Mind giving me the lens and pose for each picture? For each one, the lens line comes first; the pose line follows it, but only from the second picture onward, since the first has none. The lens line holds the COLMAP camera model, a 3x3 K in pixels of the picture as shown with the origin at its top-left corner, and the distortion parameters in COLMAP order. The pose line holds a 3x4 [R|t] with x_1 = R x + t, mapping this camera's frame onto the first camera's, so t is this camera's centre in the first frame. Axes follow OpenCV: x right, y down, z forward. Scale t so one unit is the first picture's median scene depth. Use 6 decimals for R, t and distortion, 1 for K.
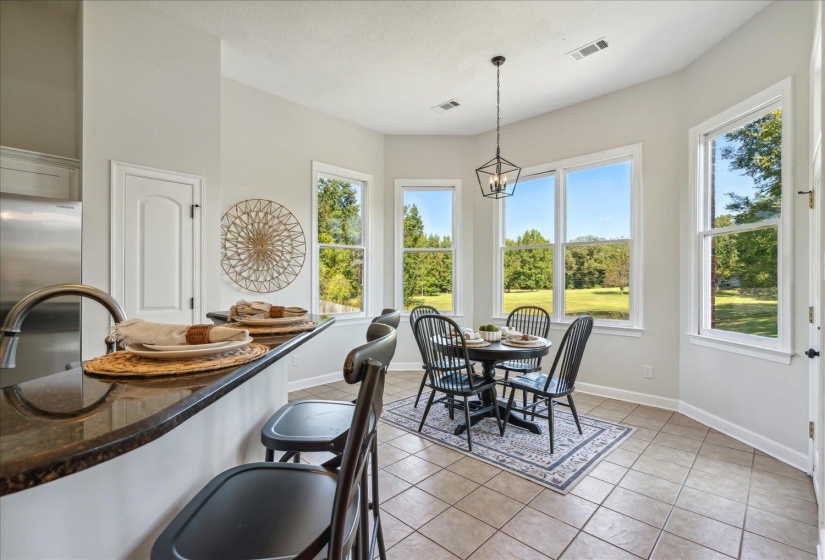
lens RADIAL K [[377.5, 0, 409.9], [0, 377.5, 280.3], [0, 0, 1]] dist [-0.002455, 0.000271]
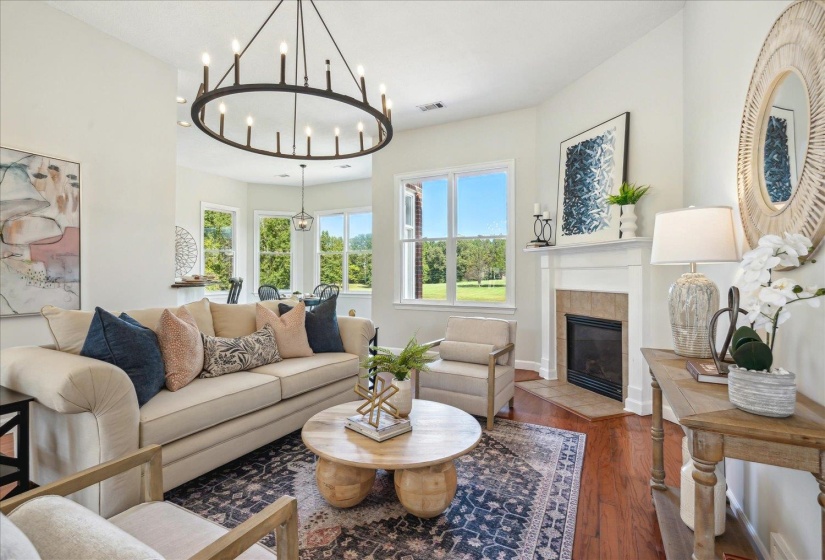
lens RADIAL K [[385.1, 0, 411.3], [0, 385.1, 270.2], [0, 0, 1]] dist [-0.003647, -0.000239]
pose [[0.952174, 0.001800, 0.305551, 0.130563], [0.002405, 0.999908, -0.013387, 0.024567], [-0.305547, 0.013481, 0.952082, -1.034015]]
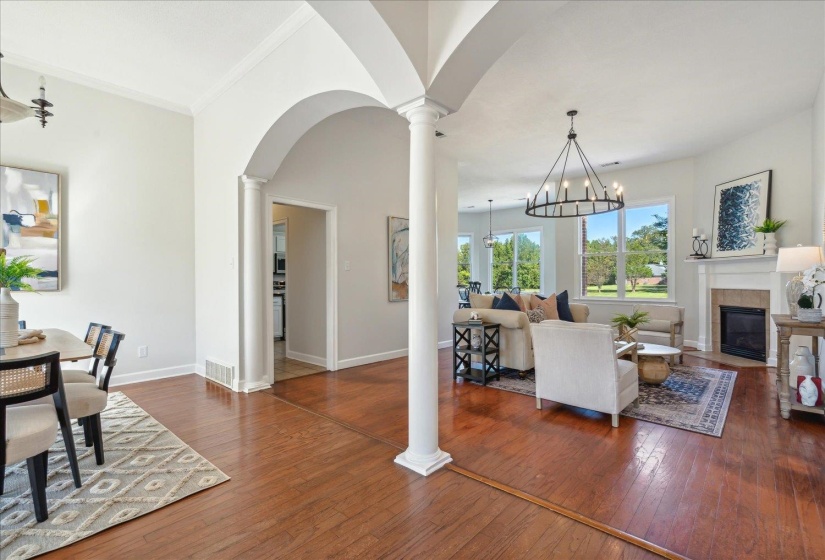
lens RADIAL K [[377.5, 0, 409.9], [0, 377.5, 280.3], [0, 0, 1]] dist [-0.002455, 0.000271]
pose [[0.999597, -0.006494, 0.027630, -0.400263], [0.006563, 0.999976, -0.002389, 0.027973], [-0.027614, 0.002569, 0.999615, -1.603620]]
